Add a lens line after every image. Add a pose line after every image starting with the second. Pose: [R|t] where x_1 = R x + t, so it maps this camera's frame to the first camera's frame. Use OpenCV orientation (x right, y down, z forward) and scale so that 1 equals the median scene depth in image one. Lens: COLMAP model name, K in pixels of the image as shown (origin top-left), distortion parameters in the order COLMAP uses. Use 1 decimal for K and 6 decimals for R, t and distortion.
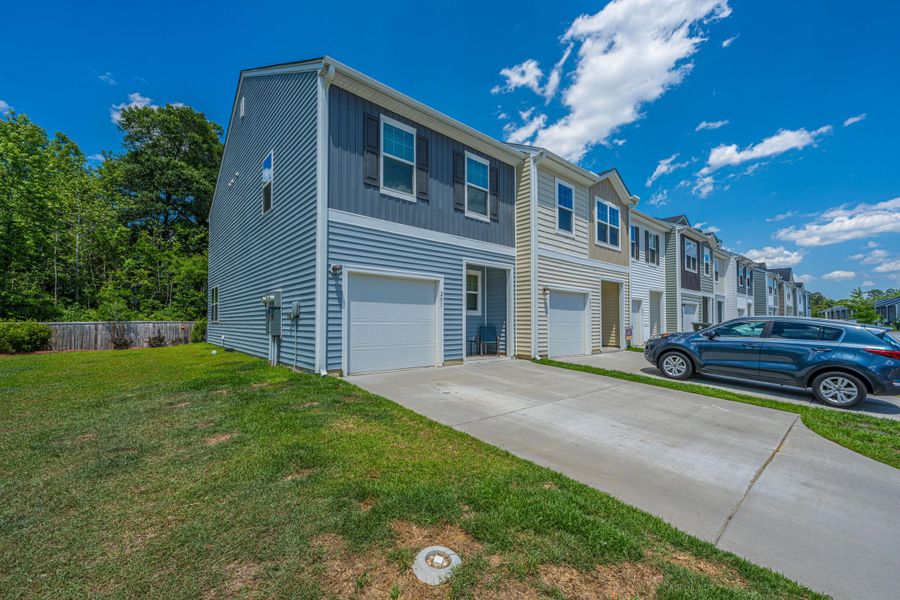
lens RADIAL K [[365.8, 0, 411.5], [0, 365.8, 307.7], [0, 0, 1]] dist [-0.003089, 0.000037]
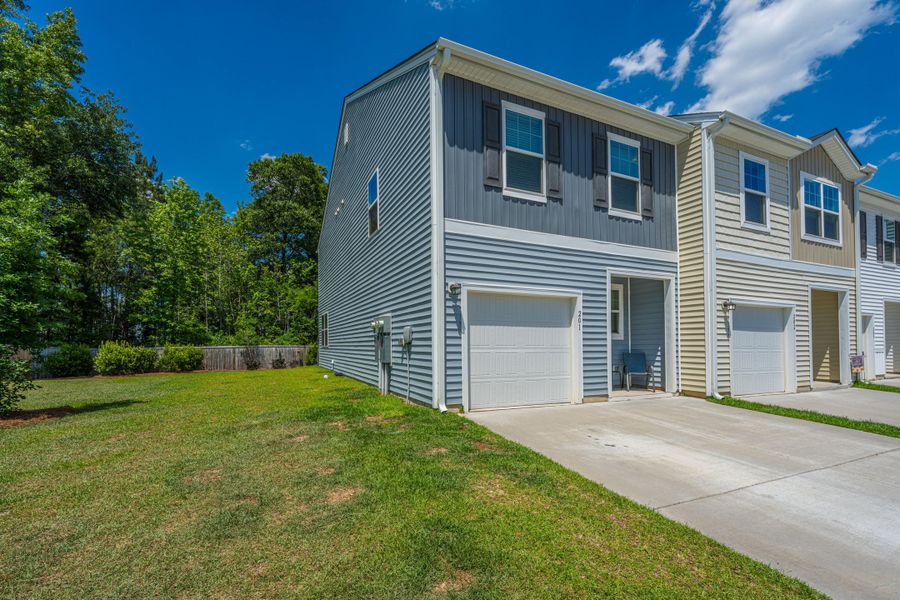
lens RADIAL K [[355.3, 0, 390.4], [0, 355.3, 337.7], [0, 0, 1]] dist [-0.006436, -0.000961]
pose [[0.954087, -0.007910, -0.299426, -0.081463], [0.013778, 0.999752, 0.017492, -0.004273], [0.299214, -0.020814, 0.953959, 0.125417]]
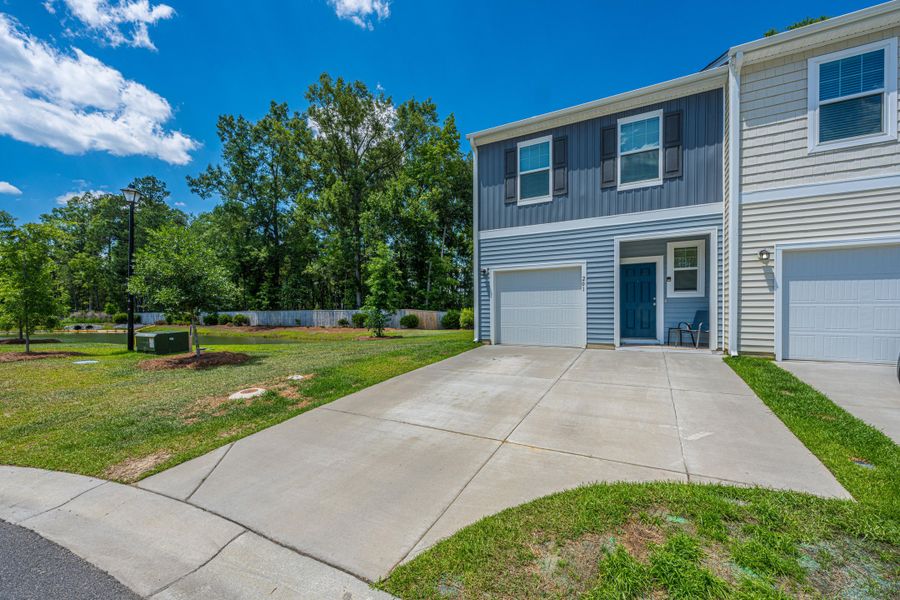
lens RADIAL K [[365.8, 0, 450.4], [0, 365.8, 301.4], [0, 0, 1]] dist [-0.003089, 0.000037]
pose [[0.353293, -0.033979, -0.934895, 0.900786], [0.038855, 0.999011, -0.021626, 0.033401], [0.934706, -0.028685, 0.354264, 0.285381]]
